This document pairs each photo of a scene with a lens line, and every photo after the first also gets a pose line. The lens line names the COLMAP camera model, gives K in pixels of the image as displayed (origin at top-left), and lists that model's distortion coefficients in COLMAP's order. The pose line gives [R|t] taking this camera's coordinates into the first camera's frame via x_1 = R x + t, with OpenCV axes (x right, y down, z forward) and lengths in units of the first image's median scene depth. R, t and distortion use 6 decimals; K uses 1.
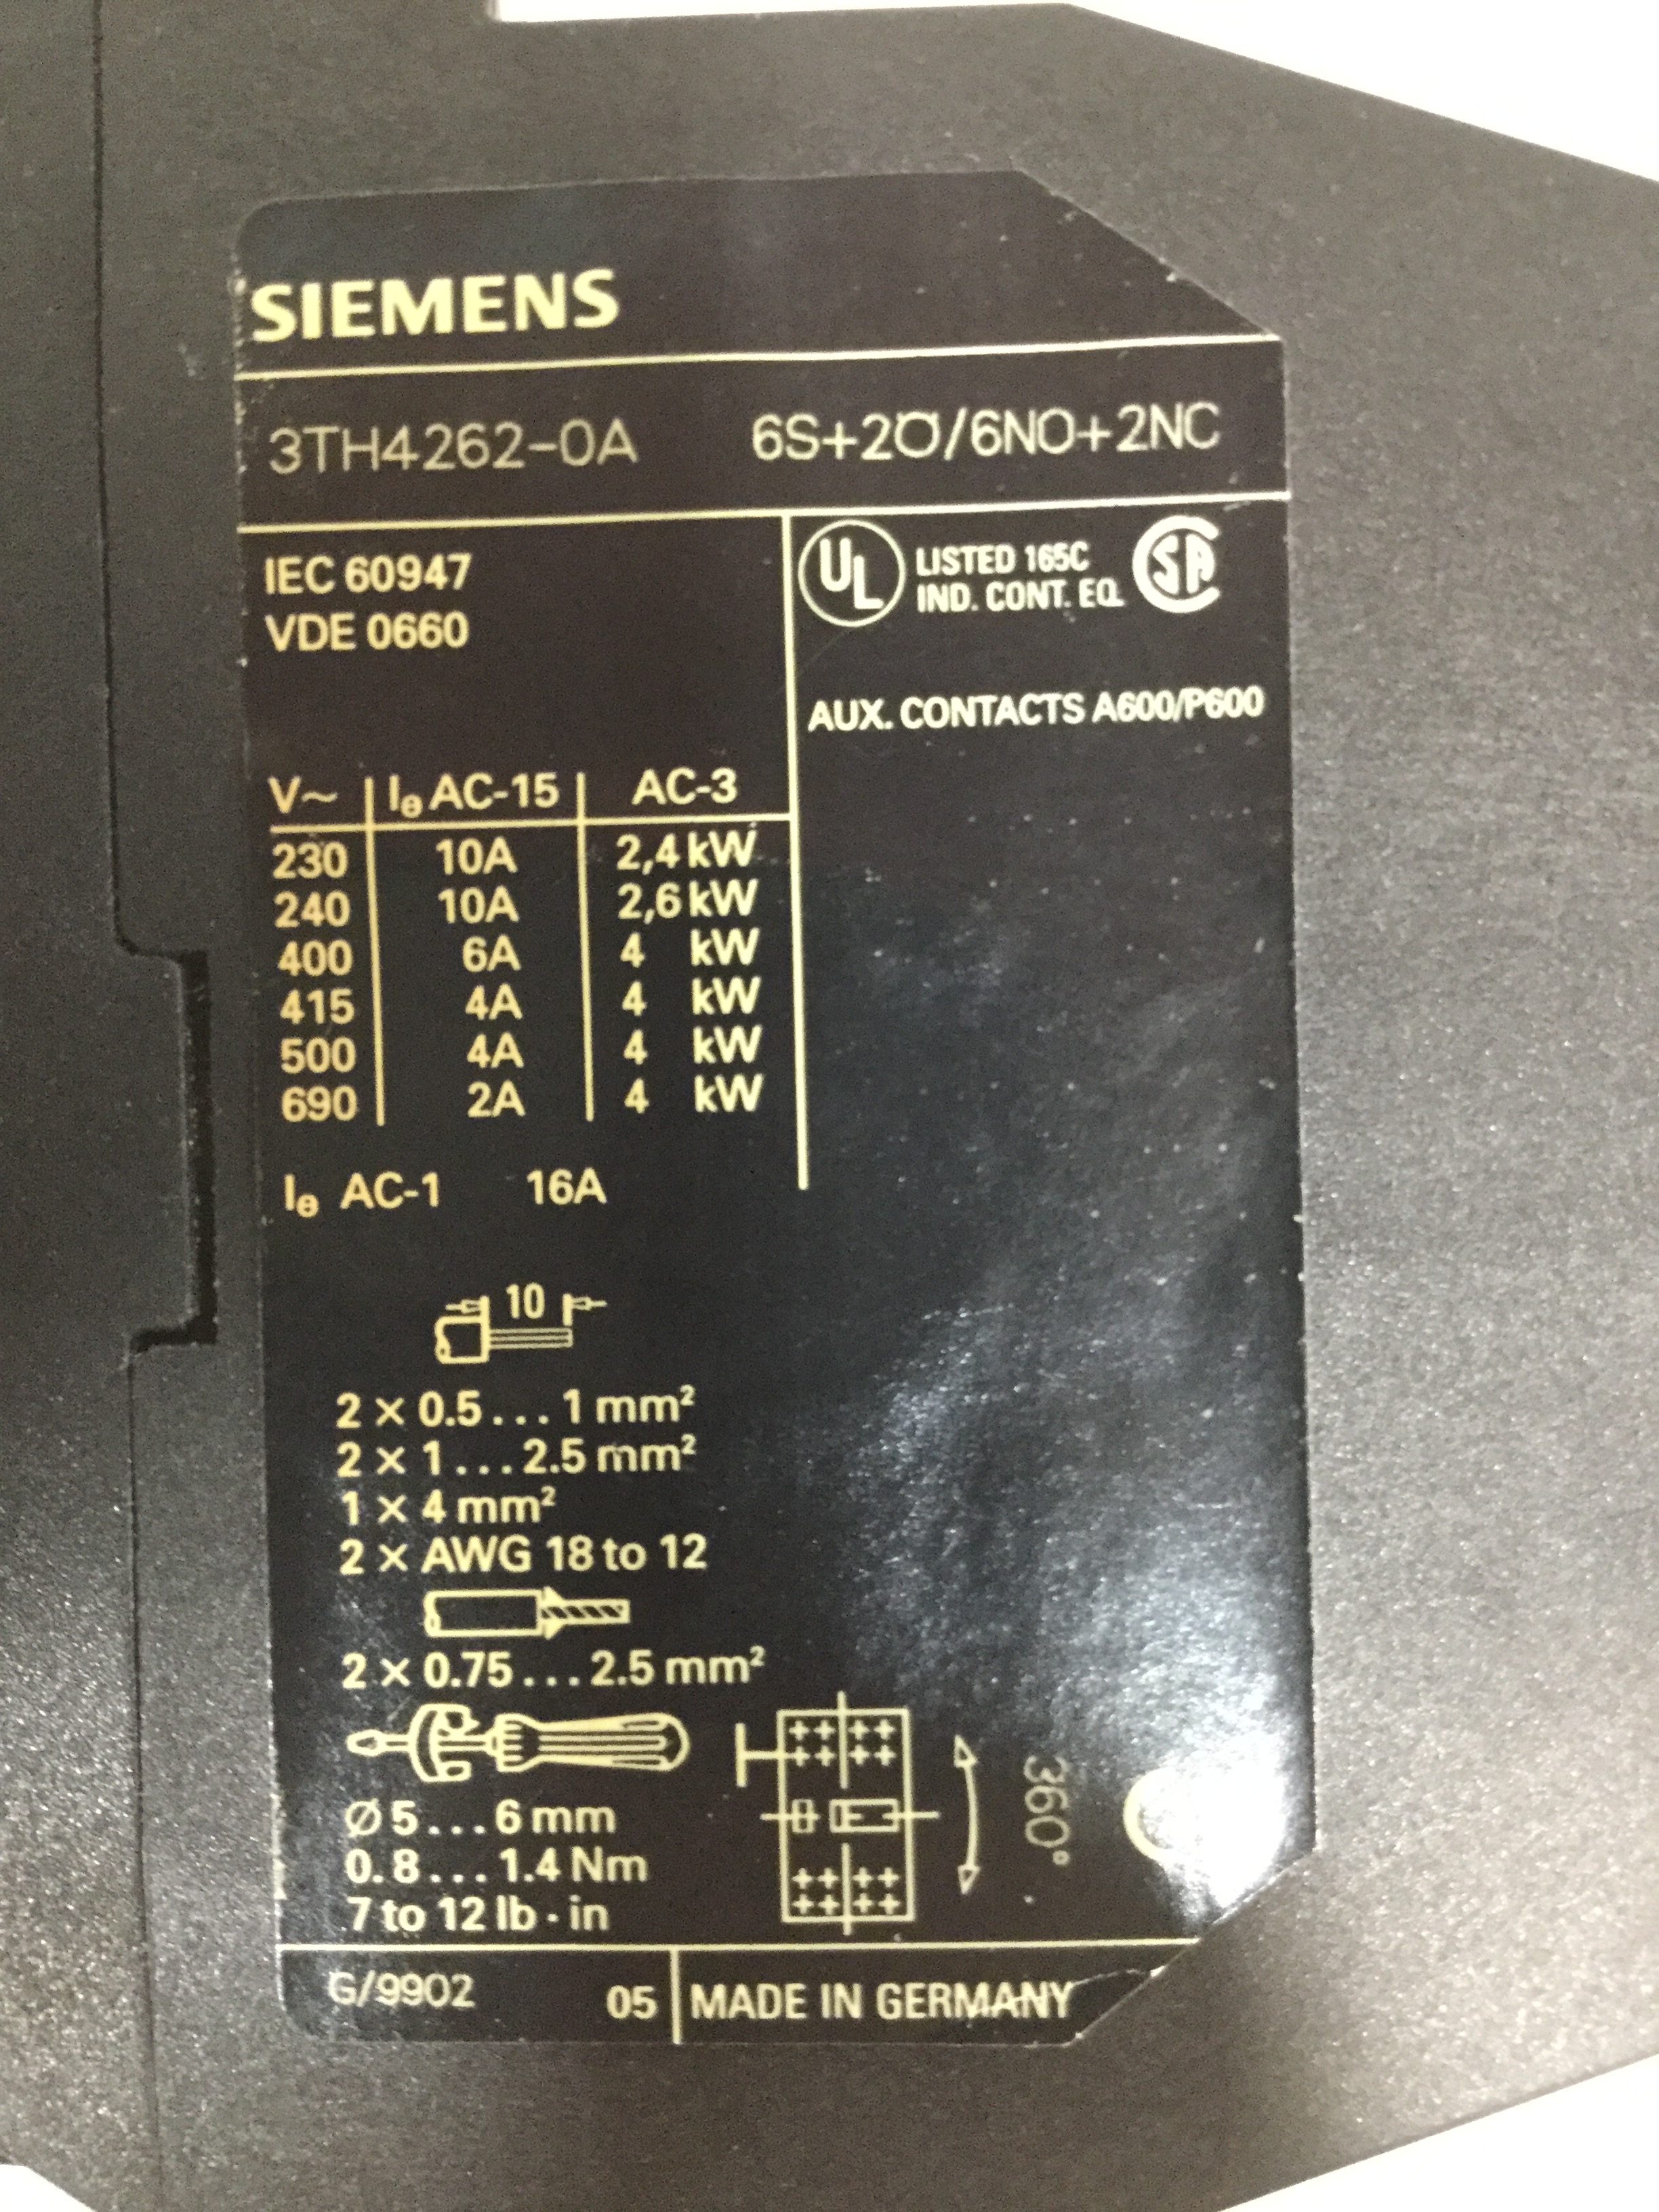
lens RADIAL K [[2076.5, 0, 829.5], [0, 2076.5, 1106.0], [0, 0, 1]] dist [0.079688, -0.236841]
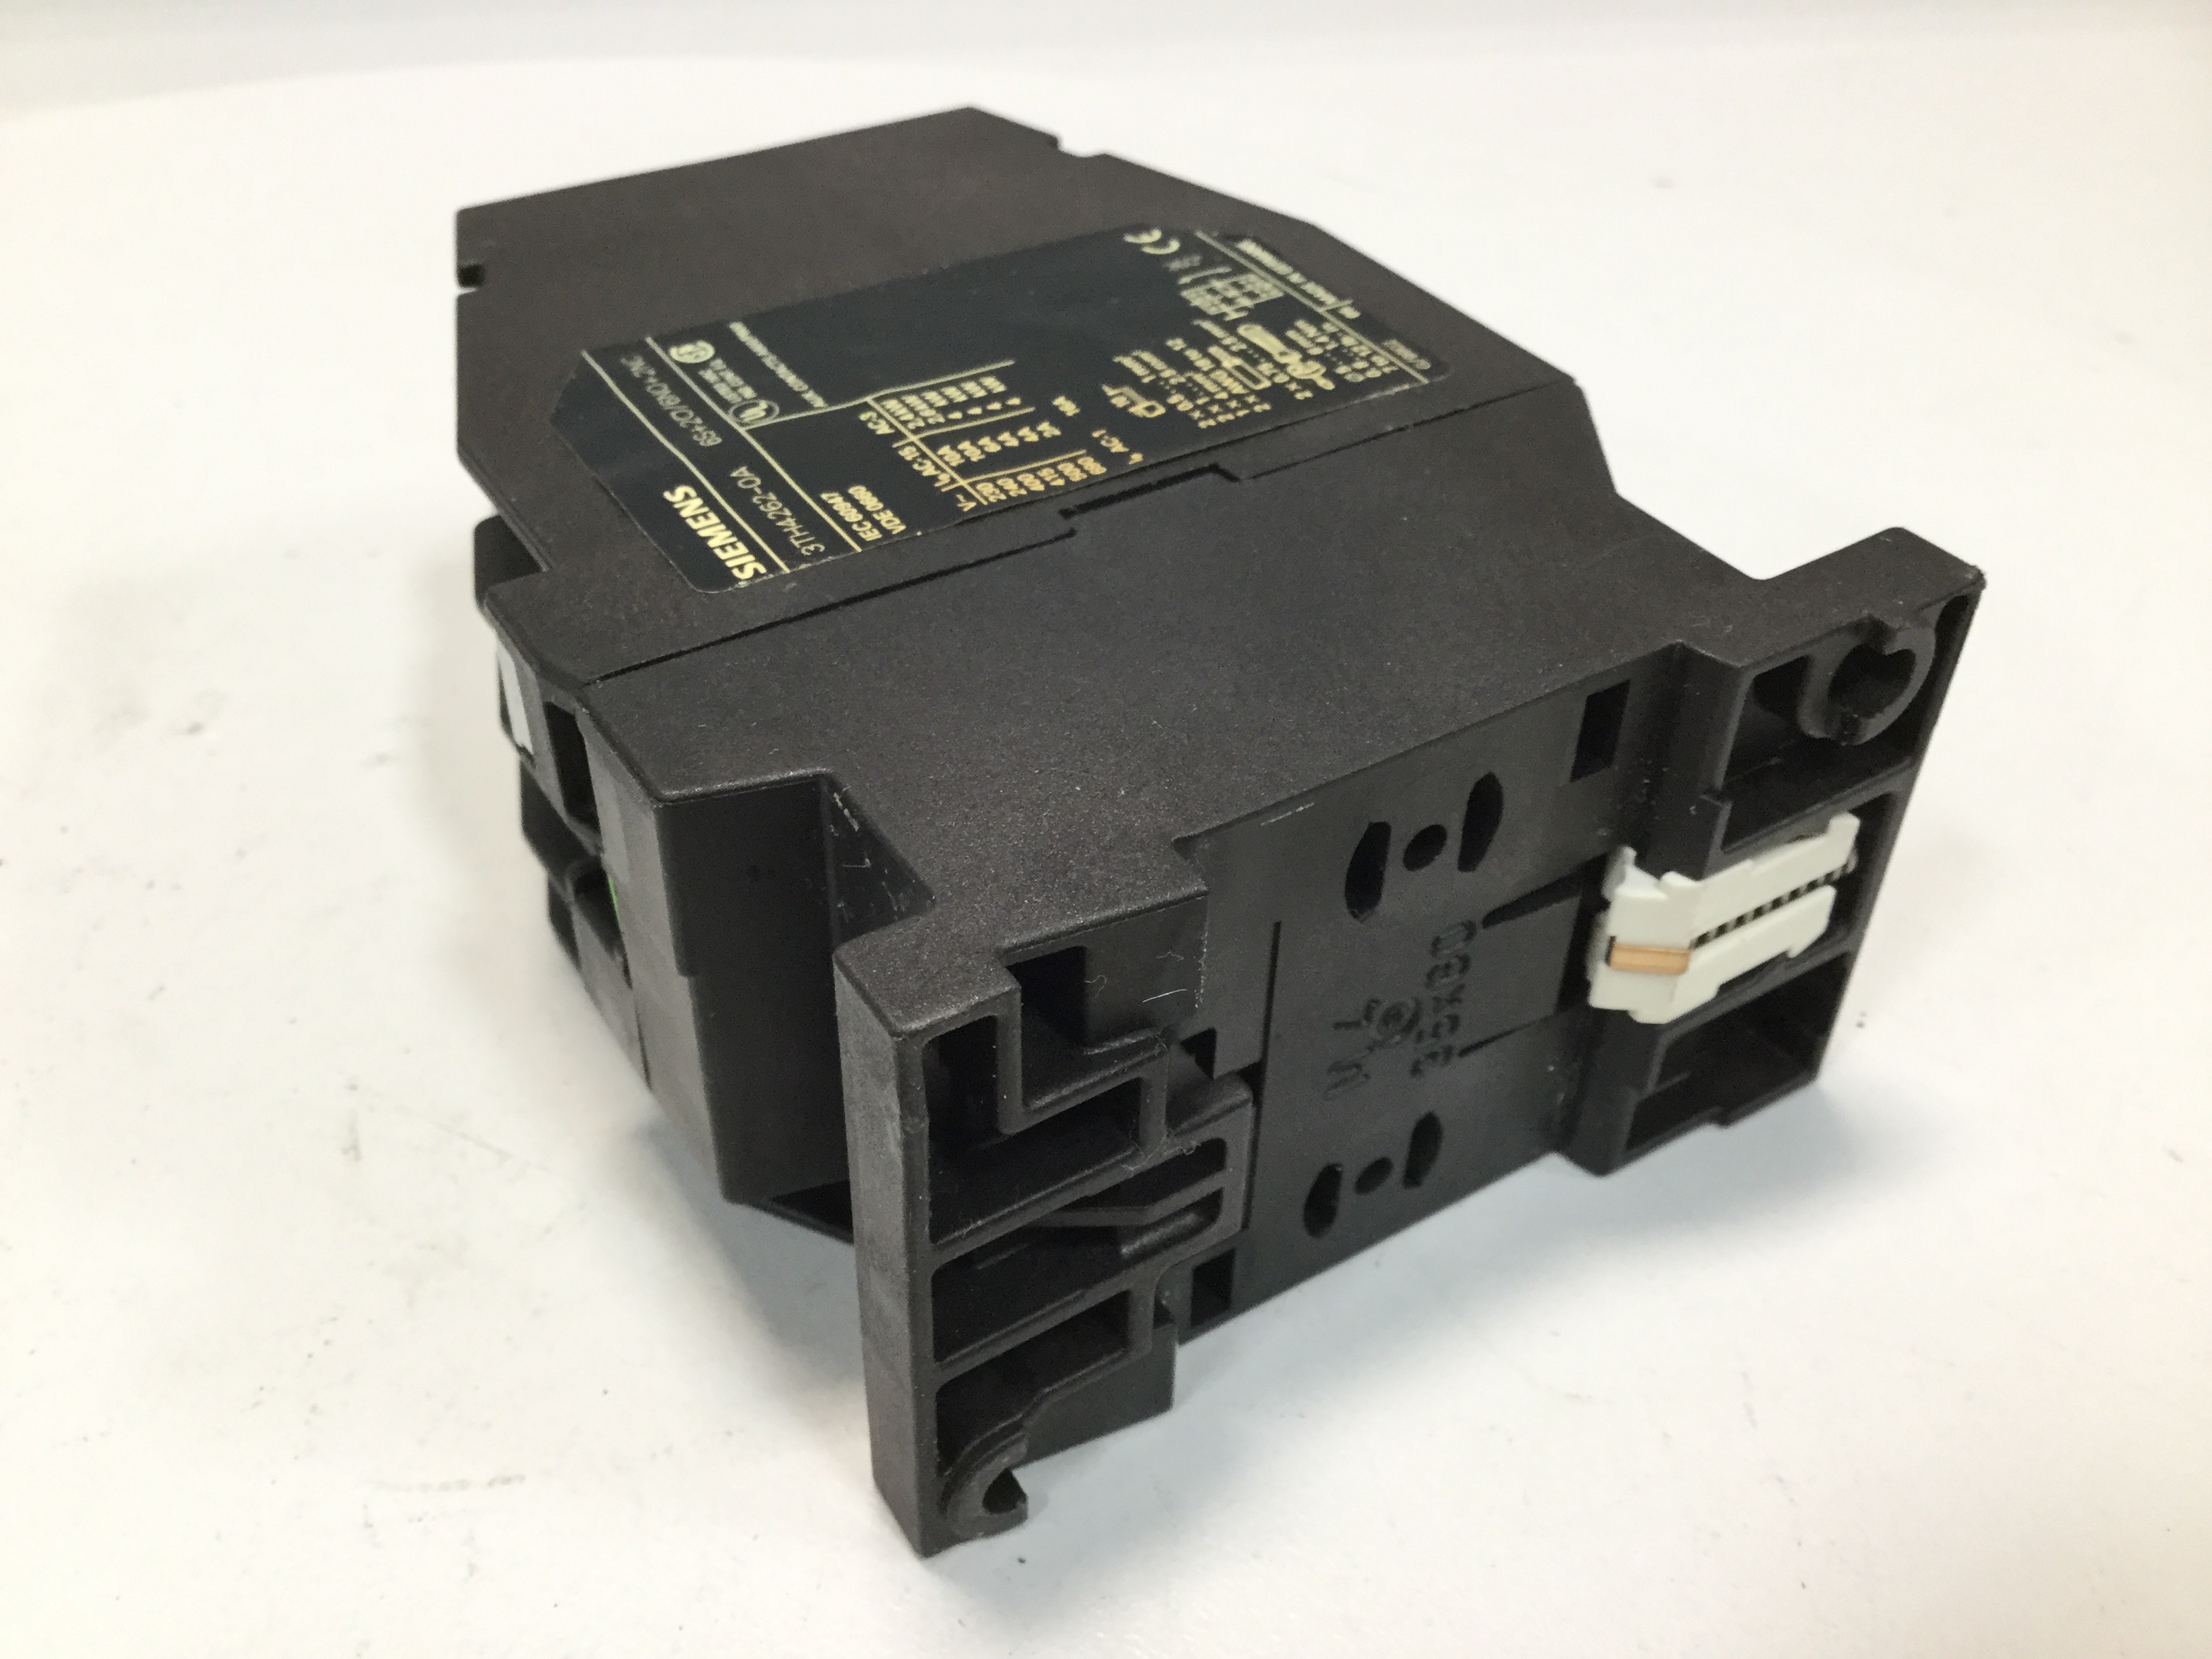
lens RADIAL K [[2076.5, 0, 1106.0], [0, 2076.5, 829.5], [0, 0, 1]] dist [0.079688, -0.236841]
pose [[-0.515943, -0.529521, 0.673357, -1.857619], [0.856601, -0.313347, 0.409936, -0.961872], [-0.006075, 0.788303, 0.615258, 0.007187]]
